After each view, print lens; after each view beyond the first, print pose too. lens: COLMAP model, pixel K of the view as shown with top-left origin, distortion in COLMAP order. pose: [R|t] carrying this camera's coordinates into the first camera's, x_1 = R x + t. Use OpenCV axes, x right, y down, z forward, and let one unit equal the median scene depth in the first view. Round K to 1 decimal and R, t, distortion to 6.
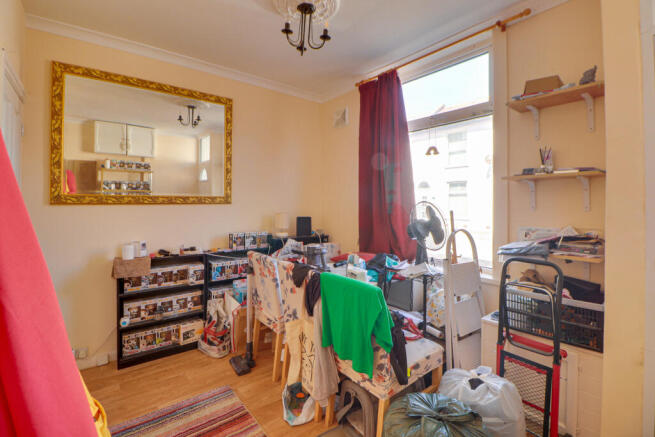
lens RADIAL K [[305.4, 0, 328.8], [0, 305.4, 202.3], [0, 0, 1]] dist [-0.001302, -0.000339]
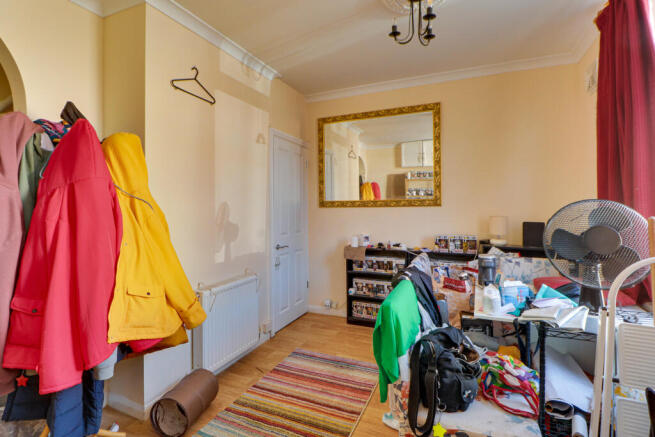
lens RADIAL K [[301.8, 0, 336.6], [0, 301.8, 205.6], [0, 0, 1]] dist [-0.002975, -0.000574]
pose [[0.491245, -0.006943, -0.870994, 0.455899], [0.008823, 0.999957, -0.002995, 0.004480], [0.870977, -0.006213, 0.491285, 0.245650]]
